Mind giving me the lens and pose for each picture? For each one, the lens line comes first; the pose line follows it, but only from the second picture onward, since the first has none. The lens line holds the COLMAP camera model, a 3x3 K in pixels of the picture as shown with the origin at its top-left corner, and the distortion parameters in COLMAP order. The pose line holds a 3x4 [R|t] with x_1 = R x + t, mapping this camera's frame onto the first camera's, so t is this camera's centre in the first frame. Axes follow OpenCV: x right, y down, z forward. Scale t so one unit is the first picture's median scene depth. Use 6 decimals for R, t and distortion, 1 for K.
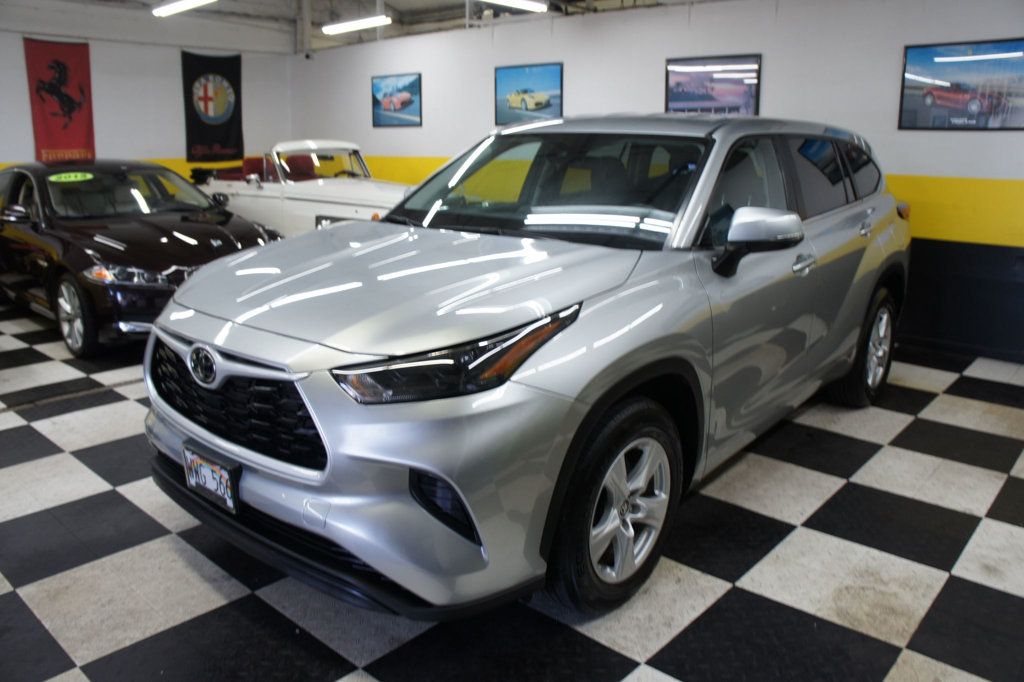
lens RADIAL K [[802.4, 0, 506.0], [0, 802.4, 331.6], [0, 0, 1]] dist [-0.178282, 0.120592]
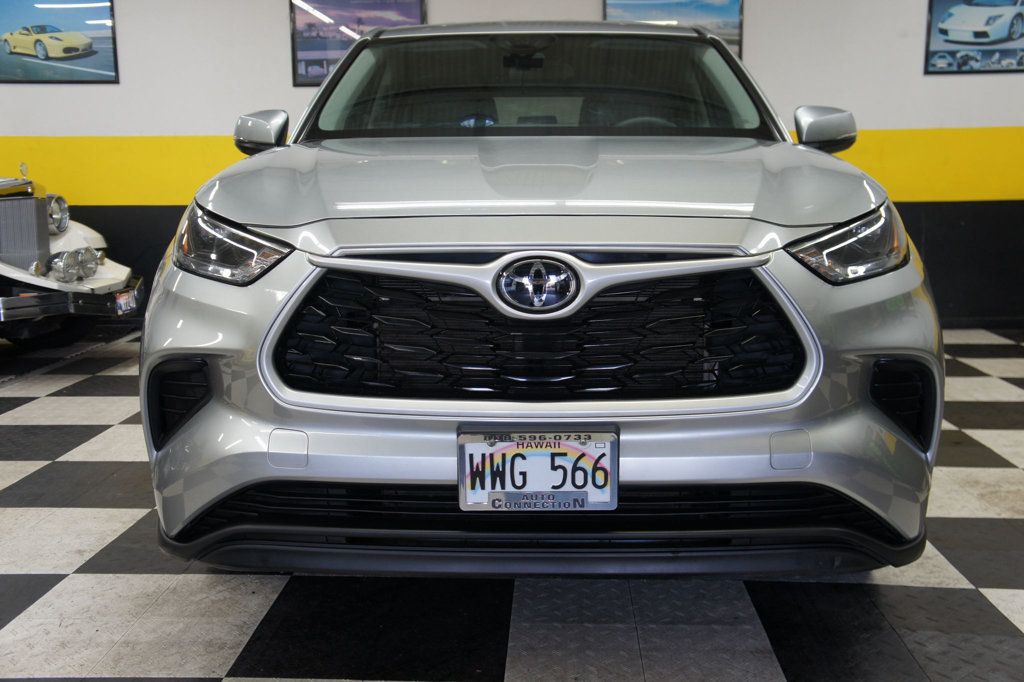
lens RADIAL K [[1087.1, 0, 513.3], [0, 1087.1, 341.7], [0, 0, 1]] dist [0.048337, 0.000000]
pose [[0.771506, -0.108826, 0.626845, -0.477708], [0.159144, 0.986951, -0.024528, 0.053431], [-0.615996, 0.118682, 0.778758, 0.168997]]
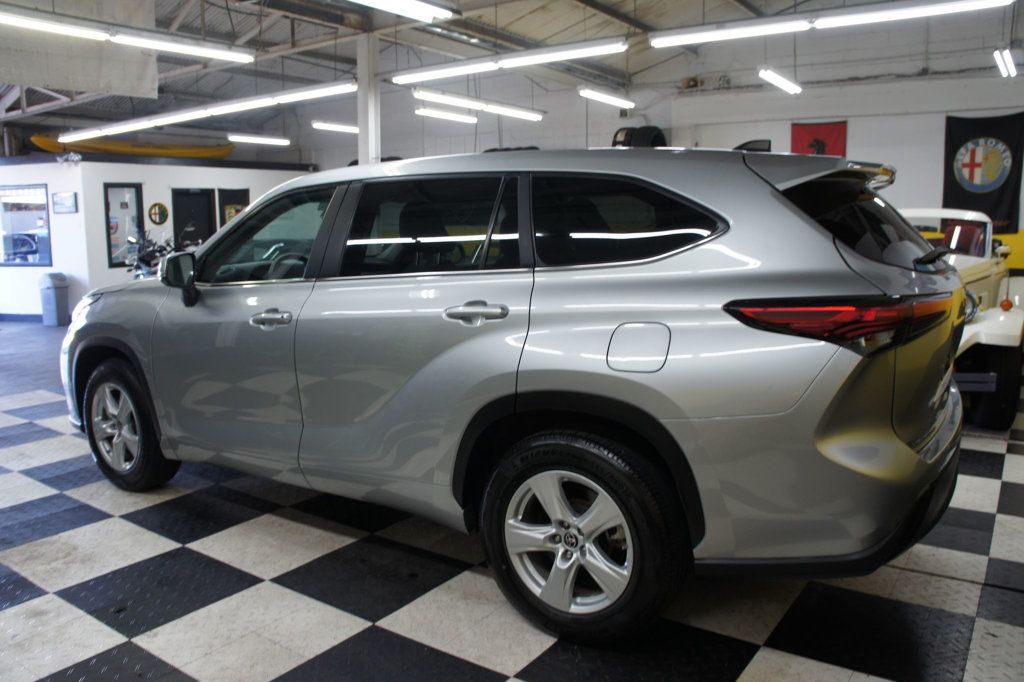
lens RADIAL K [[802.4, 0, 513.3], [0, 802.4, 338.9], [0, 0, 1]] dist [-0.178282, 0.120592]
pose [[0.116422, 0.131688, -0.984431, 1.002411], [-0.218255, 0.970335, 0.103991, -0.168055], [0.968922, 0.202750, 0.141710, 0.850140]]
